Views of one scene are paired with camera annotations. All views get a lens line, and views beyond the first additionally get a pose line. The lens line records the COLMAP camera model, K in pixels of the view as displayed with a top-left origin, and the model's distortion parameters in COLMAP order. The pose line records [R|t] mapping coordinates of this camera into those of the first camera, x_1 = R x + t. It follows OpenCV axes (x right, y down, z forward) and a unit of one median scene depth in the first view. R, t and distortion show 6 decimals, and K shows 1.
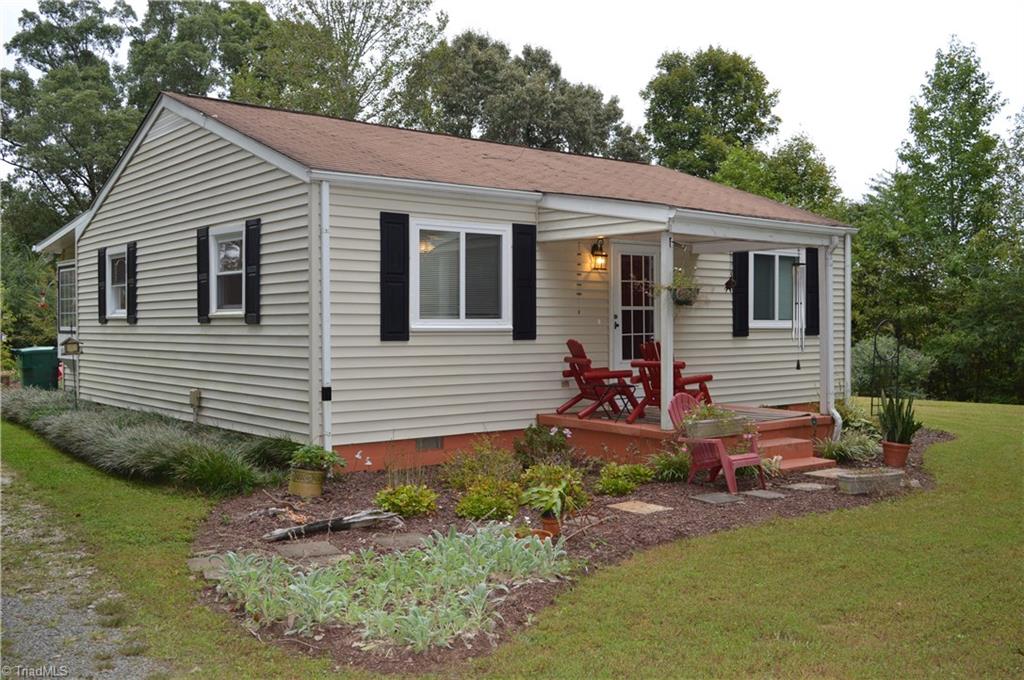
lens RADIAL K [[977.0, 0, 512.0], [0, 977.0, 340.0], [0, 0, 1]] dist [-0.009436, -0.011569]
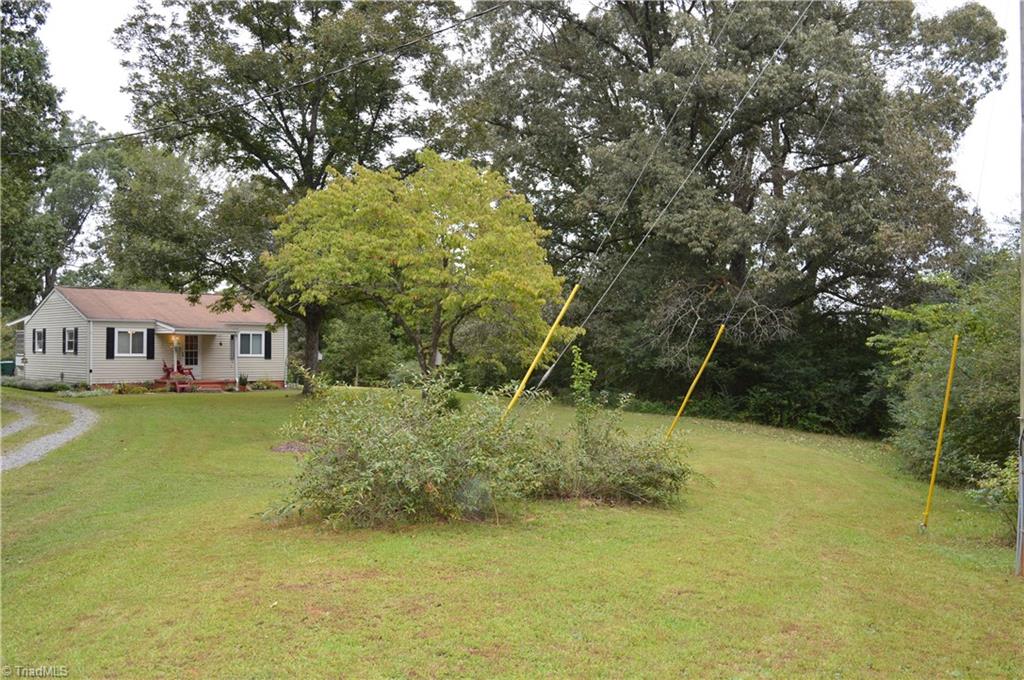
lens RADIAL K [[977.0, 0, 512.0], [0, 977.0, 340.0], [0, 0, 1]] dist [-0.009436, -0.011569]
pose [[0.997090, 0.008453, 0.075766, 1.054142], [-0.006461, 0.999628, -0.026508, 0.016137], [-0.075962, 0.025941, 0.996773, -2.700263]]
